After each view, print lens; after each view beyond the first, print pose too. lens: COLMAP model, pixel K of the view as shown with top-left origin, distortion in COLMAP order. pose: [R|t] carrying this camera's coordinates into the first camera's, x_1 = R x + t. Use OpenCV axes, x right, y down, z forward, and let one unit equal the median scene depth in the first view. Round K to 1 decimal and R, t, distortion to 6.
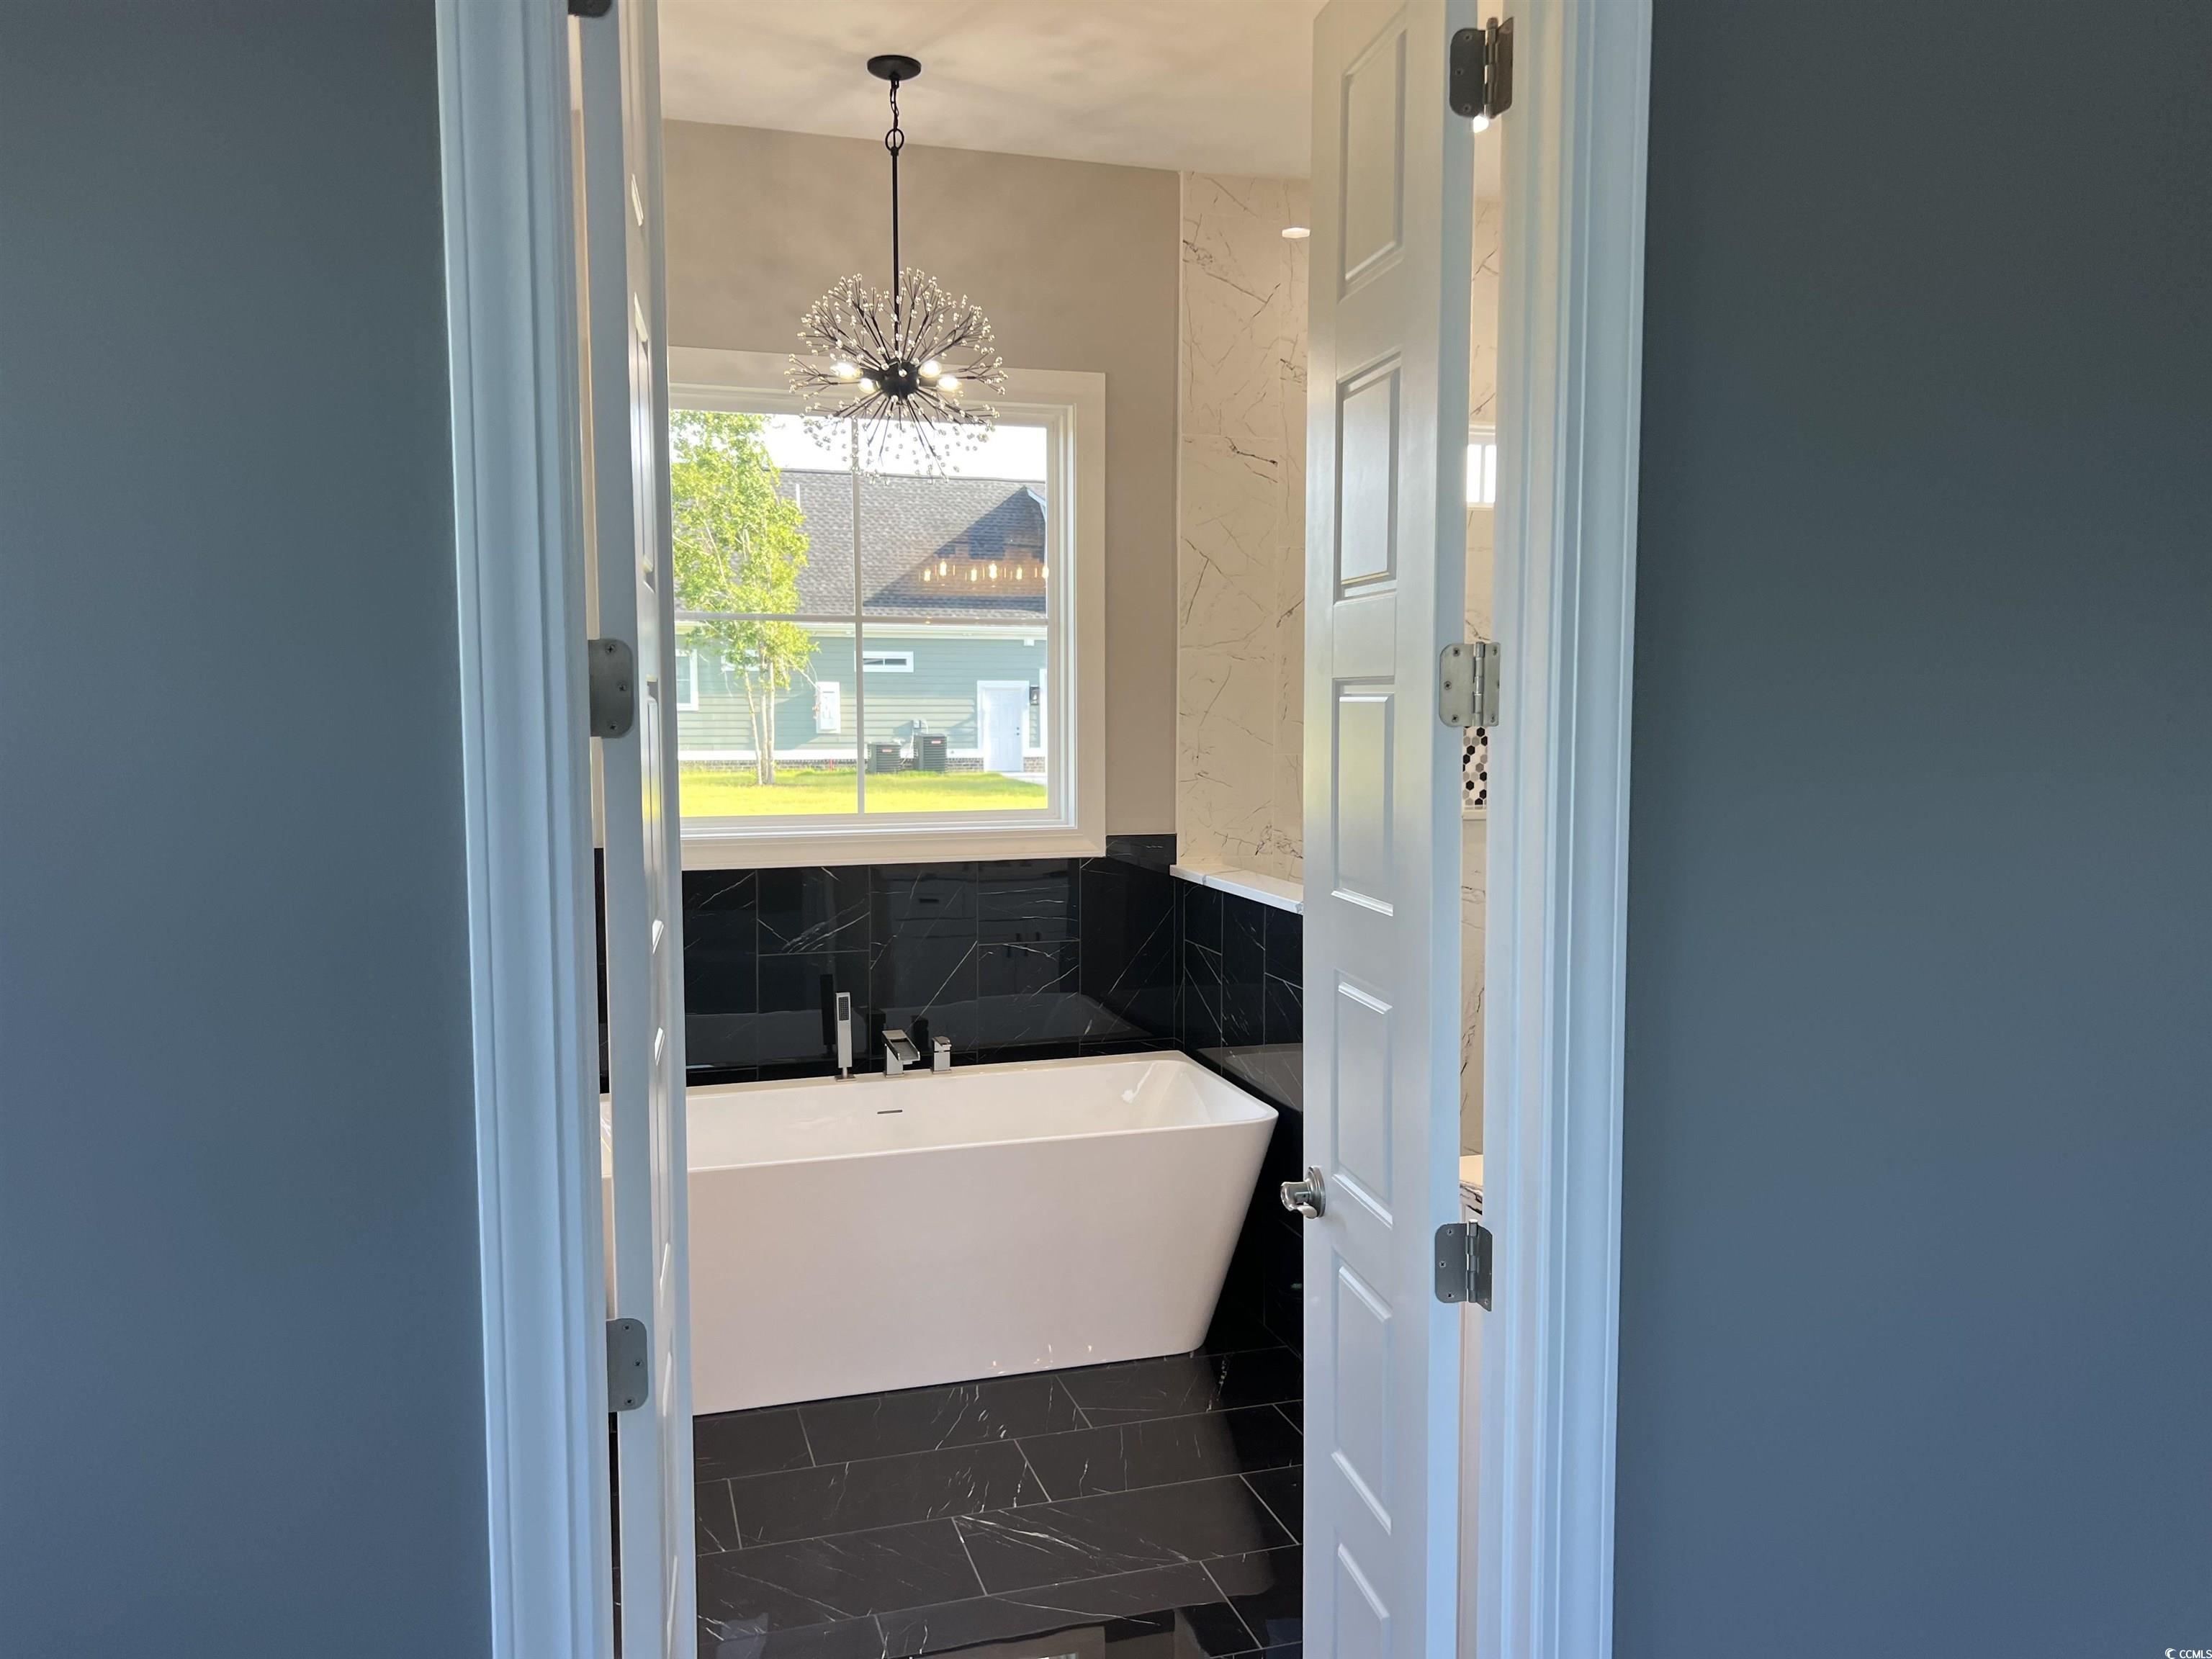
lens RADIAL K [[1652.7, 0, 1107.2], [0, 1652.7, 818.9], [0, 0, 1]] dist [0.053986, -0.078507]
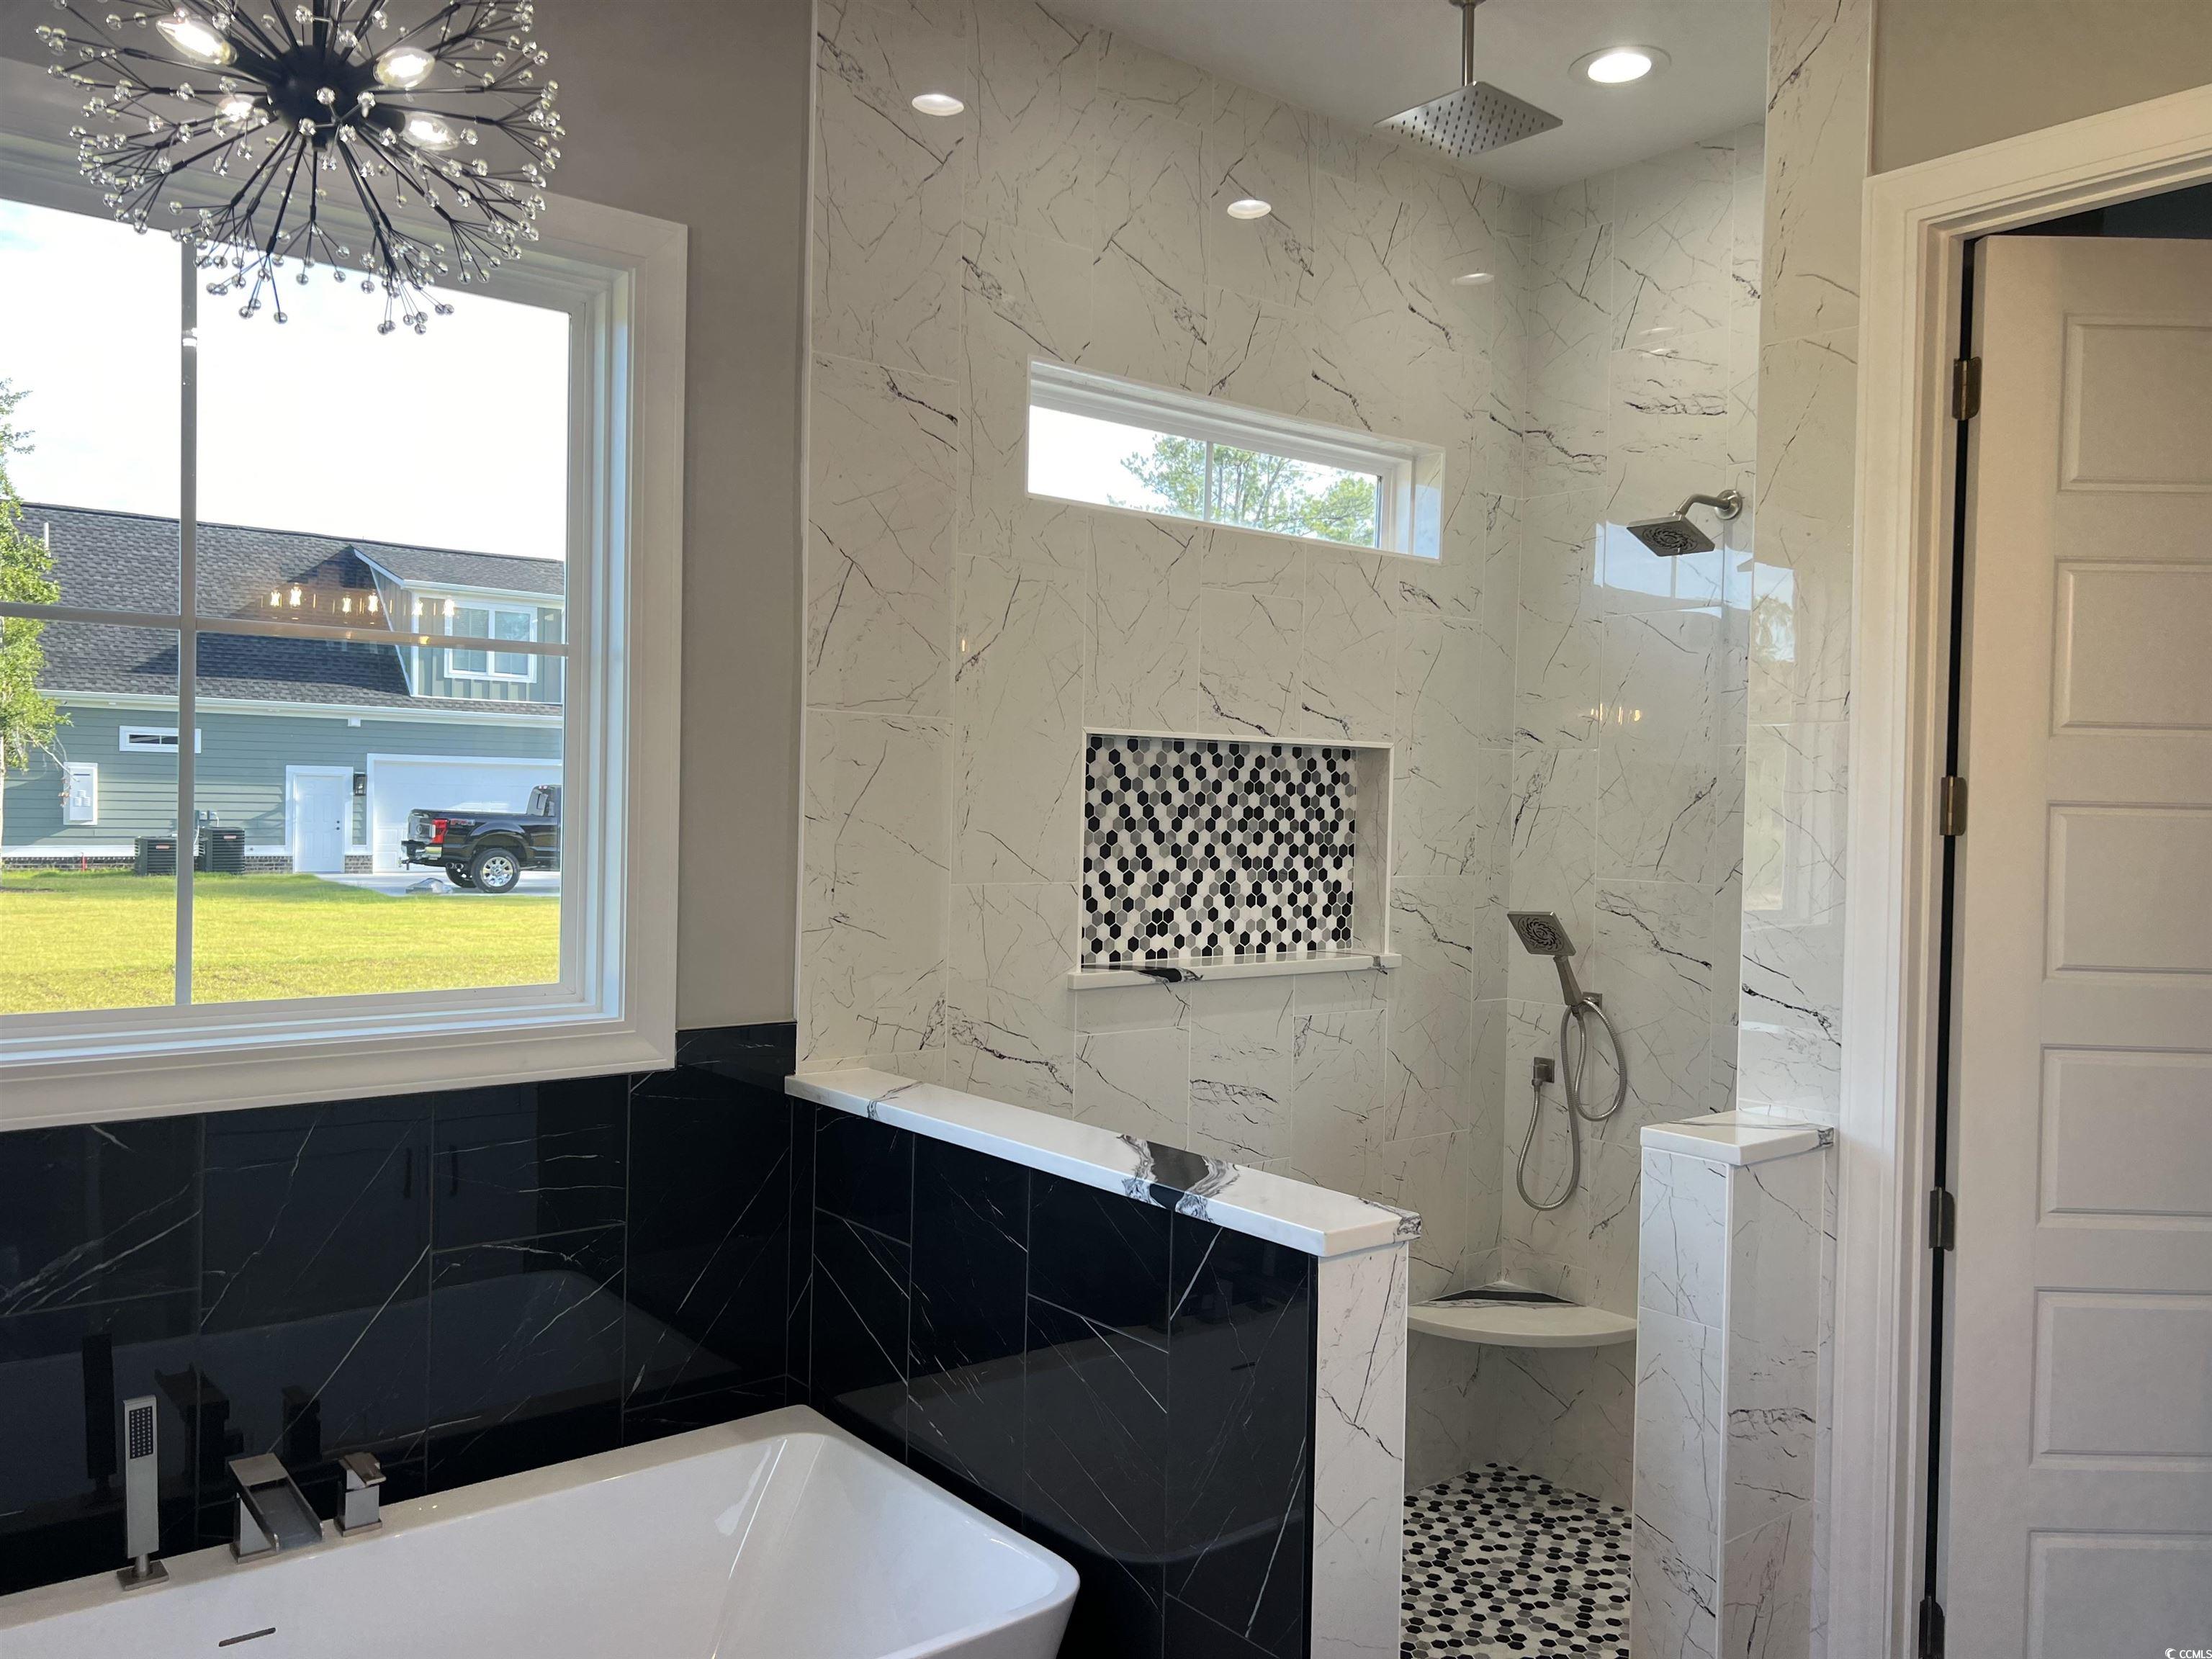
lens RADIAL K [[1652.7, 0, 1107.2], [0, 1652.7, 818.9], [0, 0, 1]] dist [0.053986, -0.078507]
pose [[0.926208, 0.015219, 0.376706, -0.075534], [0.007220, 0.998286, -0.058083, -0.026704], [-0.376945, 0.056516, 0.924510, 0.394320]]
